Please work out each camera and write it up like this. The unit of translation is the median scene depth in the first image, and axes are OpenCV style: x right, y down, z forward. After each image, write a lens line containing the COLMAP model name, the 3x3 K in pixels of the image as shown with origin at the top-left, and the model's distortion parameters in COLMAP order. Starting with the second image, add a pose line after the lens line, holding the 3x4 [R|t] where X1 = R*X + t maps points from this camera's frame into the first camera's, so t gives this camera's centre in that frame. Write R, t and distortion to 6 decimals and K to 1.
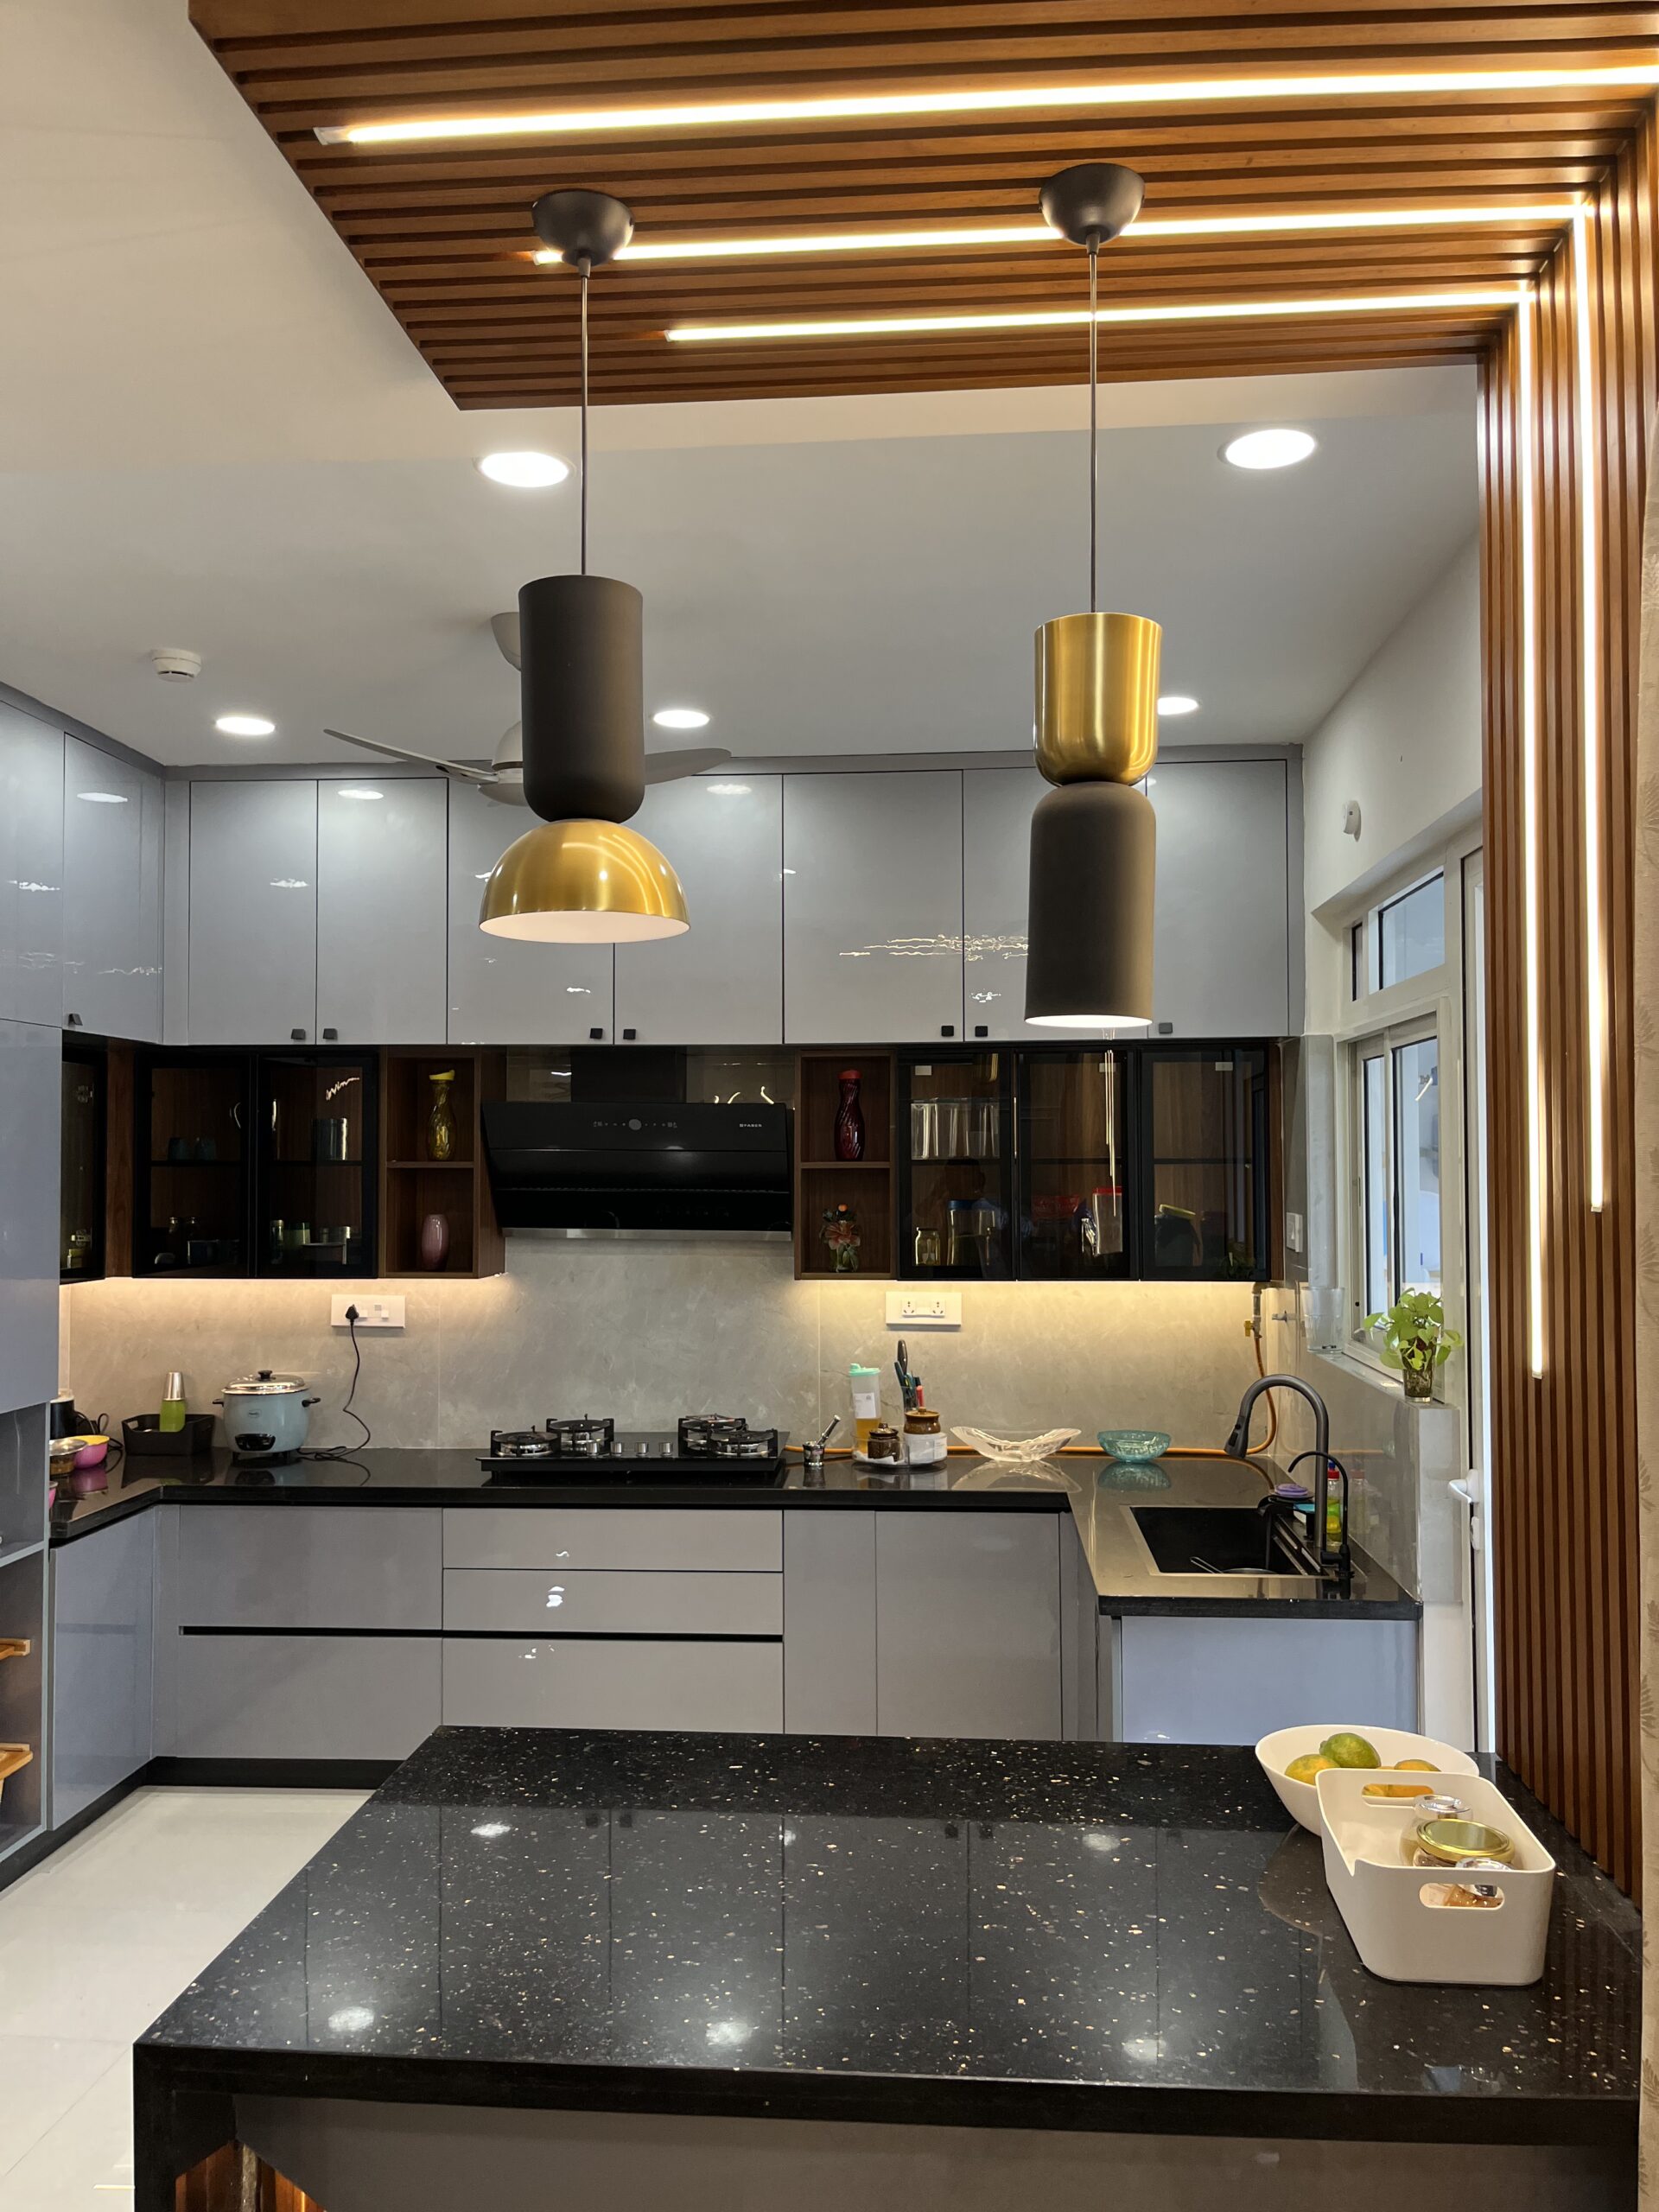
lens RADIAL K [[1678.2, 0, 837.2], [0, 1678.2, 1104.5], [0, 0, 1]] dist [0.022674, -0.018368]
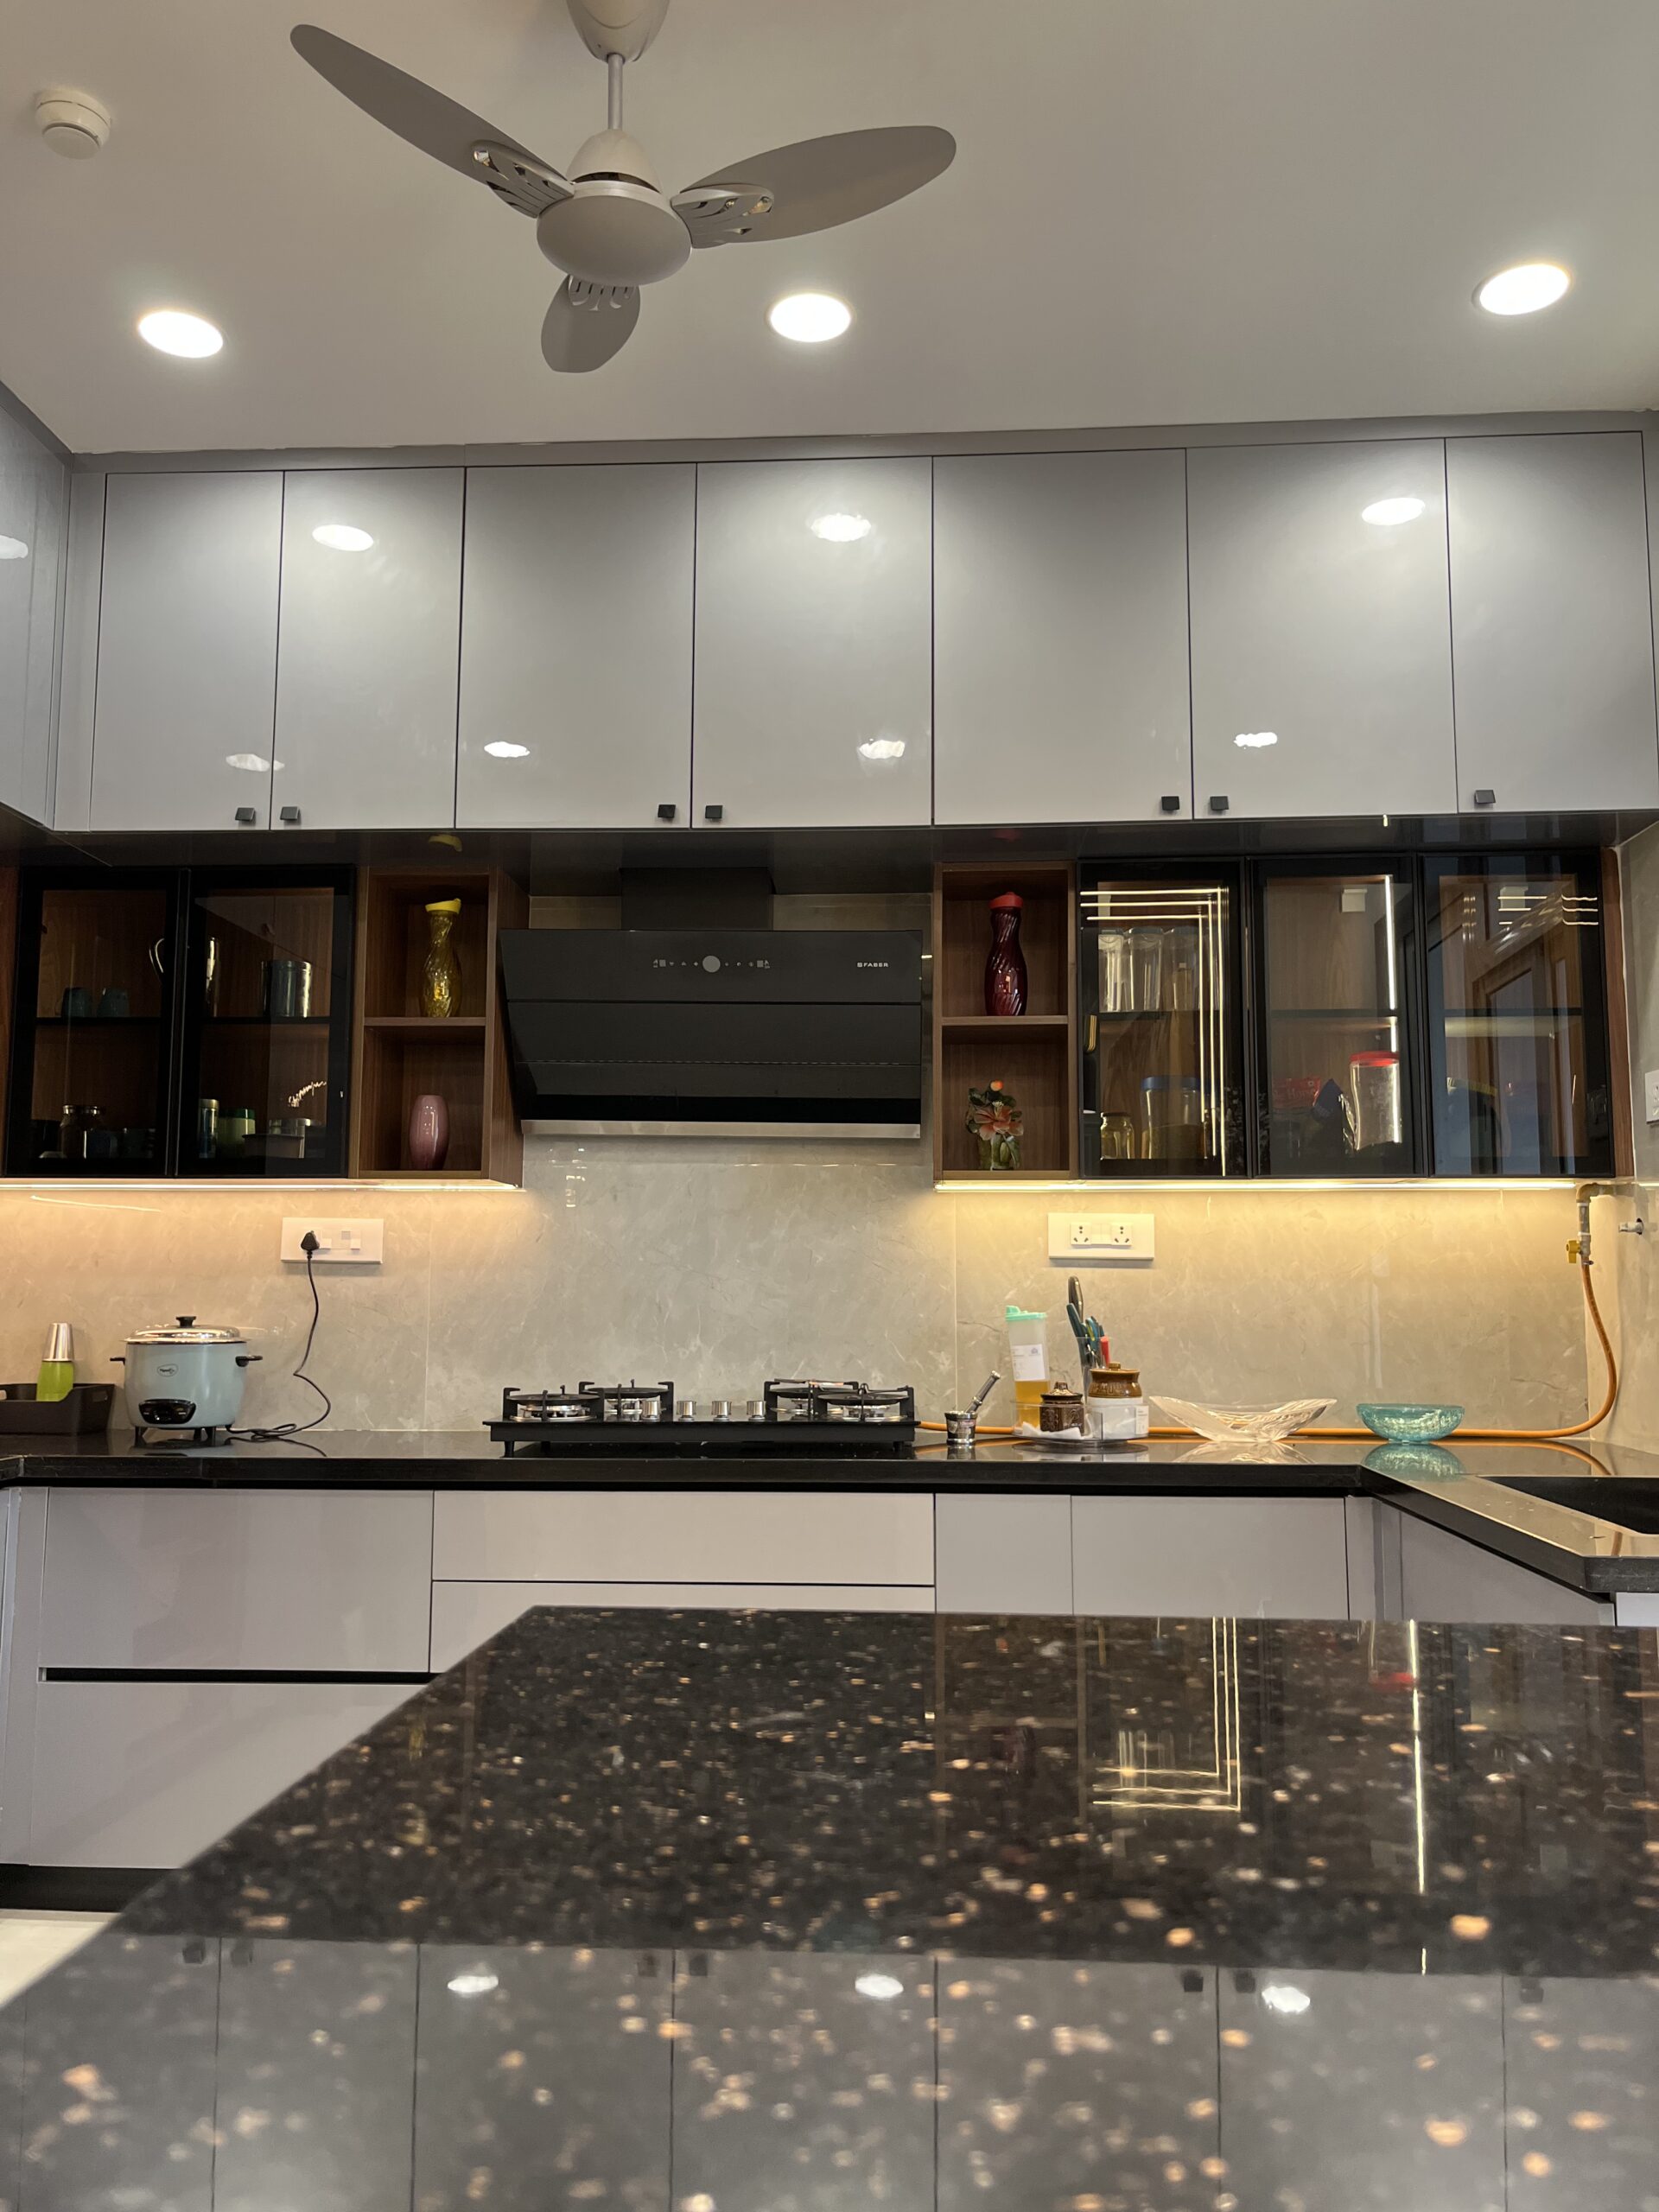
lens RADIAL K [[1678.2, 0, 820.3], [0, 1678.2, 1111.4], [0, 0, 1]] dist [0.022674, -0.018368]
pose [[0.999938, 0.007097, 0.008558, -0.077706], [-0.006404, 0.996891, -0.078532, 0.128373], [-0.009088, 0.078473, 0.996875, 0.280471]]
